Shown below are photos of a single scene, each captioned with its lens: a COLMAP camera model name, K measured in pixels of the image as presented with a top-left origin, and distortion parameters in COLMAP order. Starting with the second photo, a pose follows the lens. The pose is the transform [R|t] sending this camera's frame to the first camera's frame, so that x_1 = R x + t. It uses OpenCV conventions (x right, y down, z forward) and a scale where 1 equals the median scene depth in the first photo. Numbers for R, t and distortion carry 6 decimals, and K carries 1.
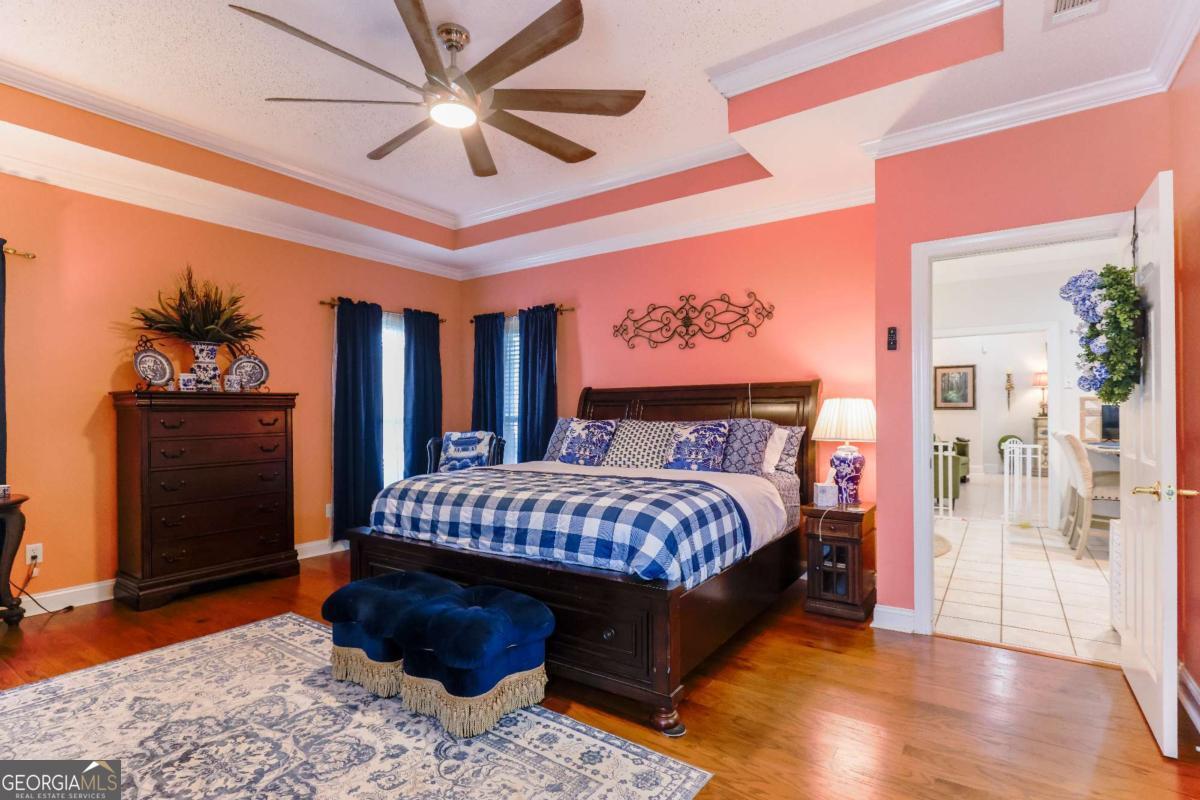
lens RADIAL K [[561.1, 0, 650.5], [0, 561.1, 409.0], [0, 0, 1]] dist [-0.002939, 0.000328]
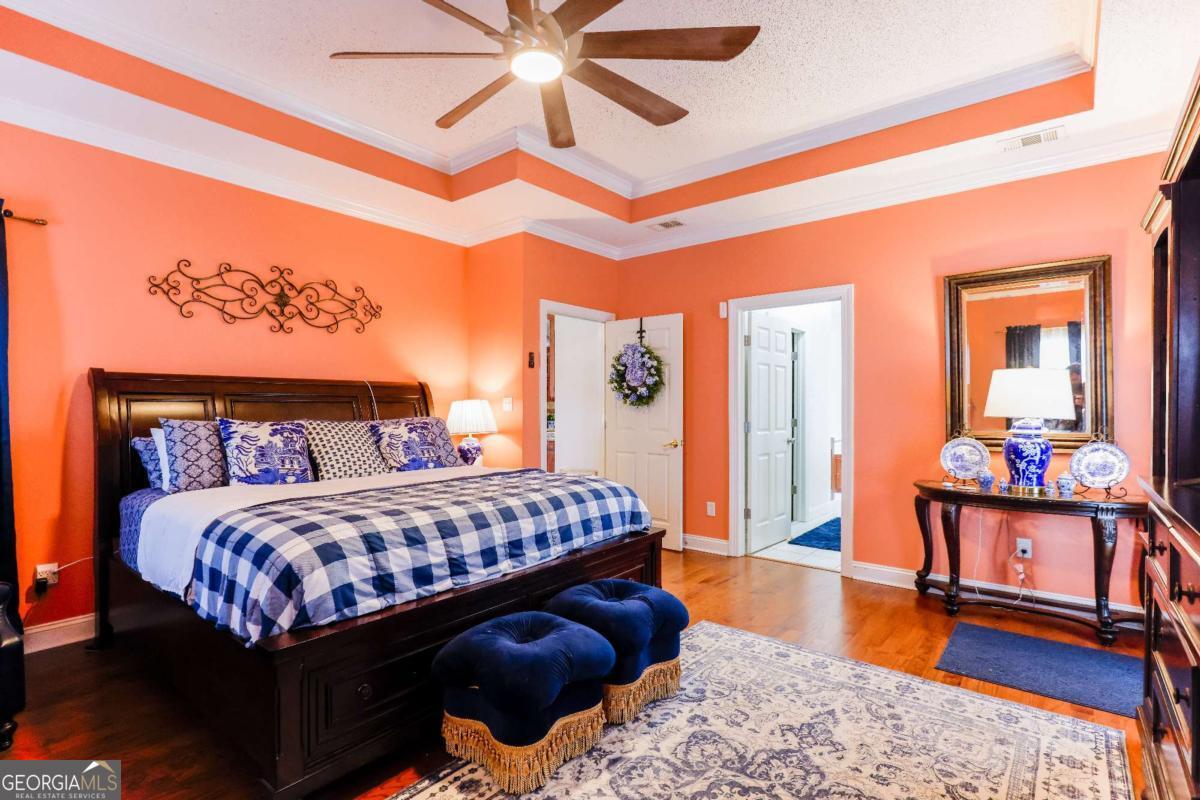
lens RADIAL K [[526.7, 0, 602.4], [0, 526.7, 406.2], [0, 0, 1]] dist [-0.002066, -0.000188]
pose [[0.162996, 0.010313, 0.986573, -1.016531], [-0.006202, 0.999936, -0.009429, 0.005490], [-0.986607, -0.004581, 0.163049, 0.687136]]
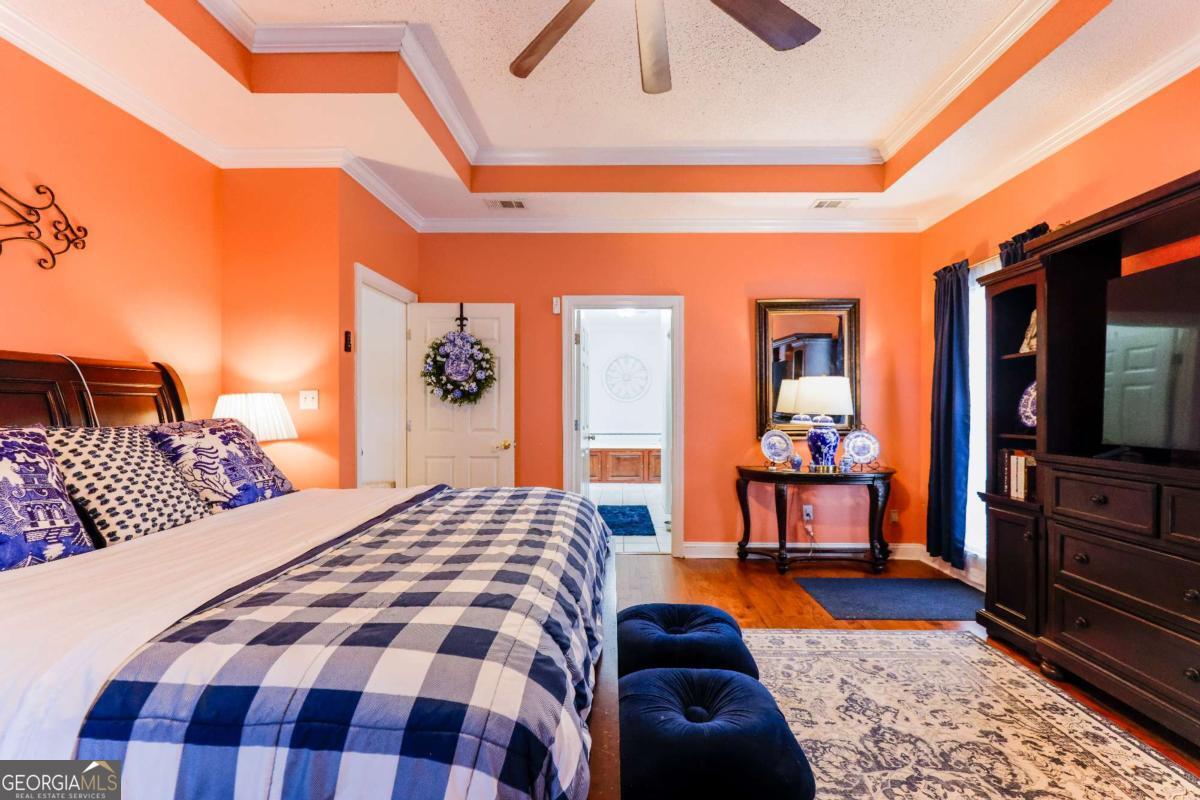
lens RADIAL K [[511.4, 0, 591.2], [0, 511.4, 406.8], [0, 0, 1]] dist [-0.000227, -0.000543]
pose [[-0.448888, 0.006802, 0.893562, -0.774171], [-0.003560, 0.999949, -0.009400, 0.010053], [-0.893581, -0.007400, -0.448841, 1.179079]]
